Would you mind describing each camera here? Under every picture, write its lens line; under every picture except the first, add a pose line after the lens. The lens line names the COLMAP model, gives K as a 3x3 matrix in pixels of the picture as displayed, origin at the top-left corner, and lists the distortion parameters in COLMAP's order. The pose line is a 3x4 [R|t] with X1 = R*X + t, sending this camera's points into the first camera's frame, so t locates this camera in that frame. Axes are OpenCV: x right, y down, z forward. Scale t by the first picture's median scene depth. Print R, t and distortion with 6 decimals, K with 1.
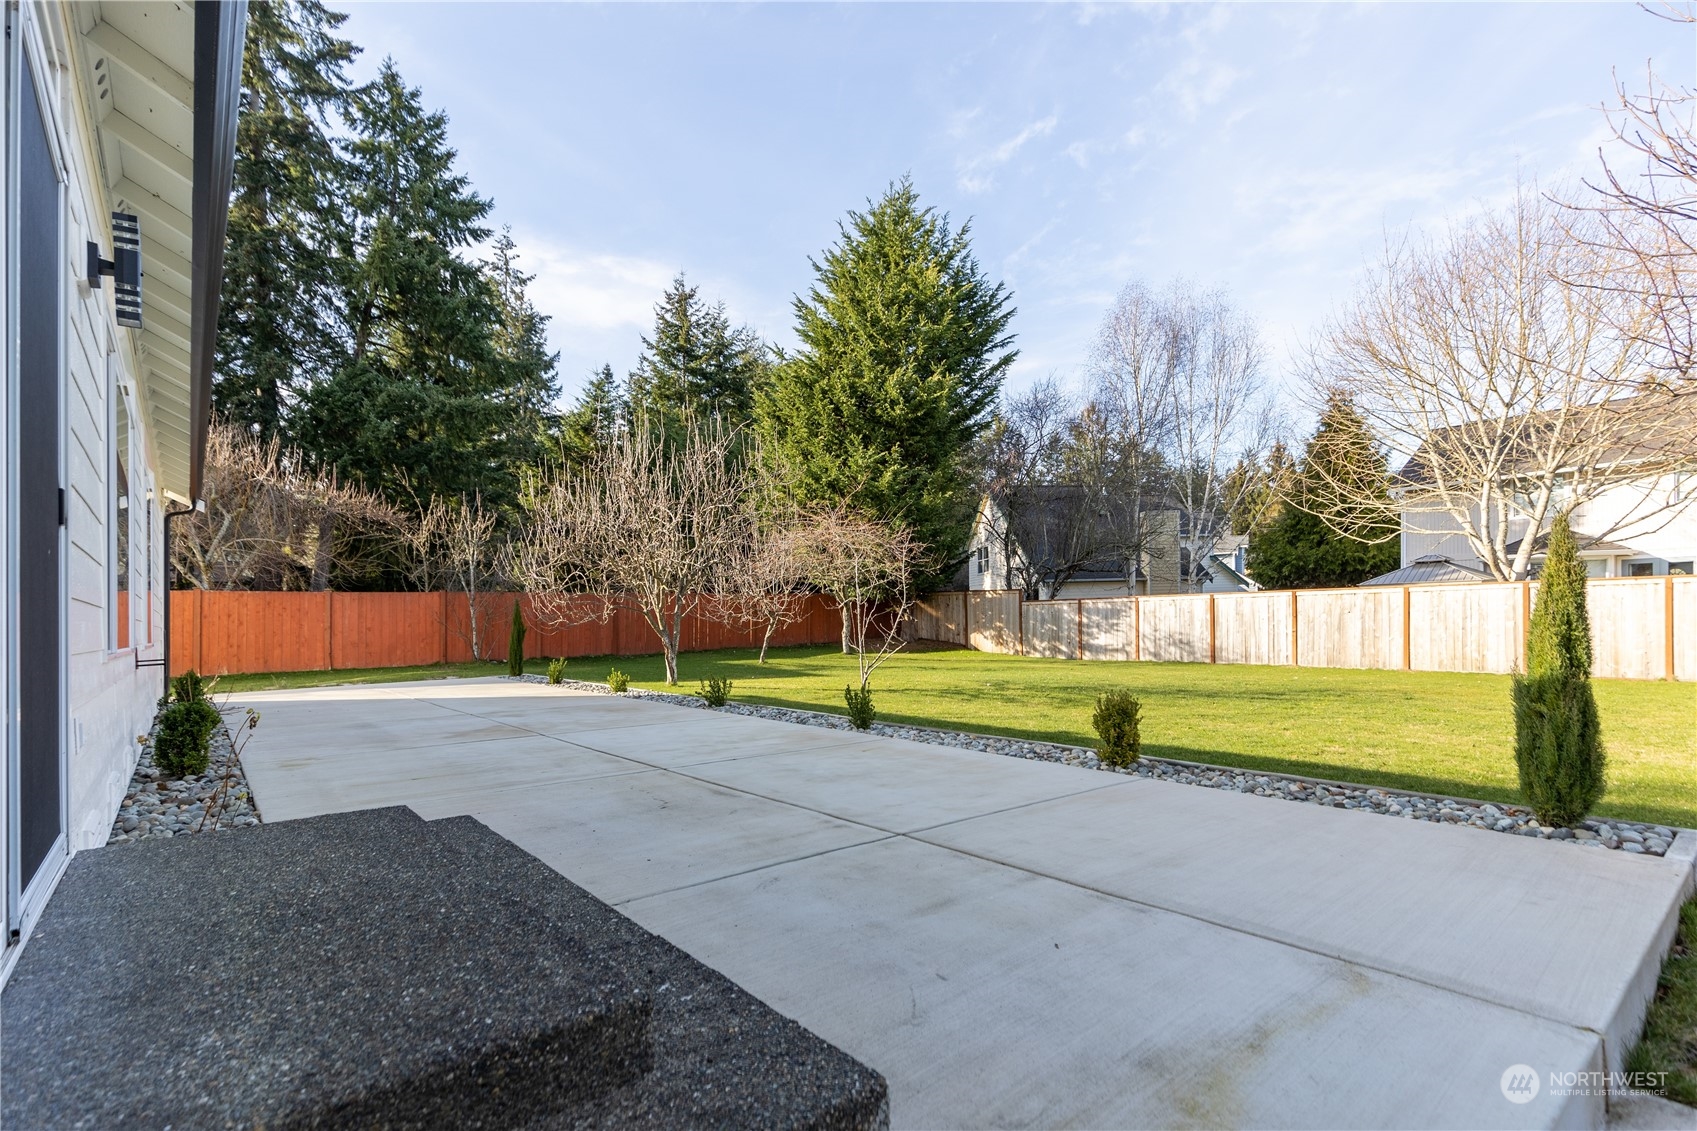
lens RADIAL K [[793.5, 0, 816.7], [0, 793.5, 616.2], [0, 0, 1]] dist [0.001371, -0.000614]
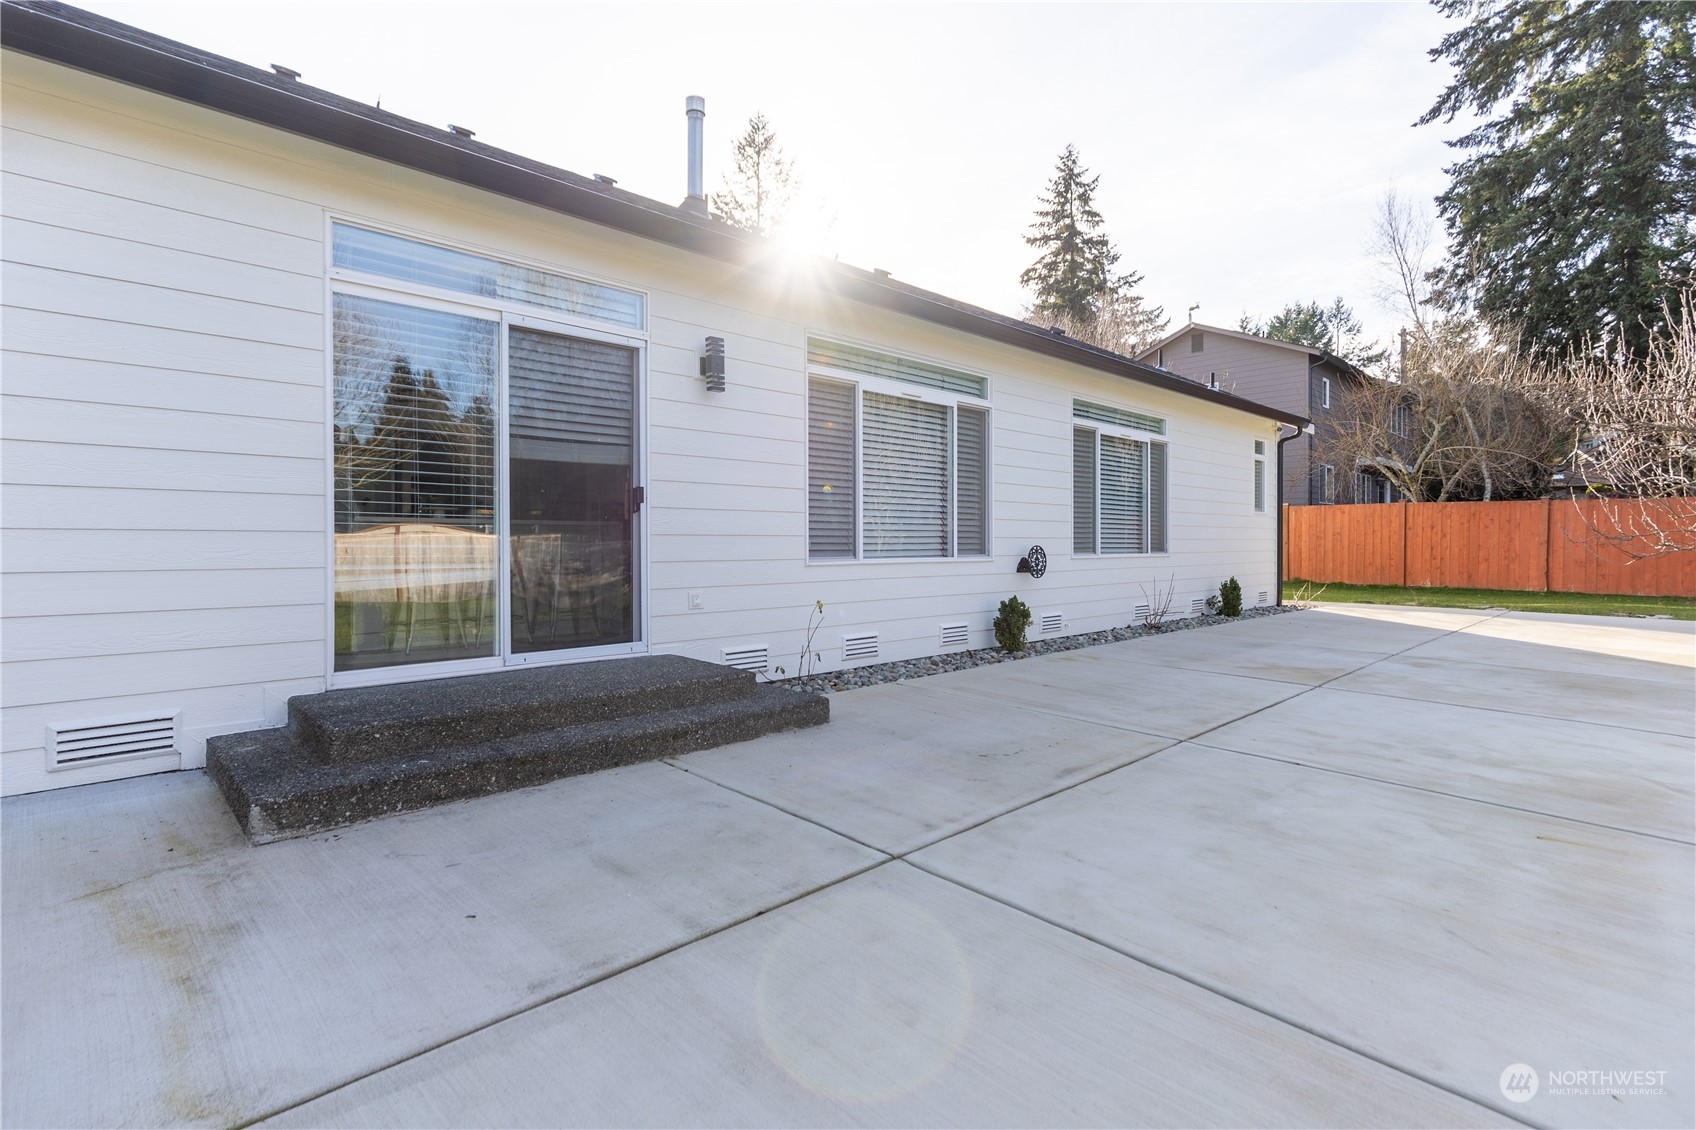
lens RADIAL K [[793.1, 0, 849.4], [0, 793.1, 555.8], [0, 0, 1]] dist [0.001371, -0.000614]
pose [[0.101067, 0.045334, -0.993846, 0.776001], [-0.002248, 0.998969, 0.045340, -0.039064], [0.994877, -0.002348, 0.101065, 0.823017]]
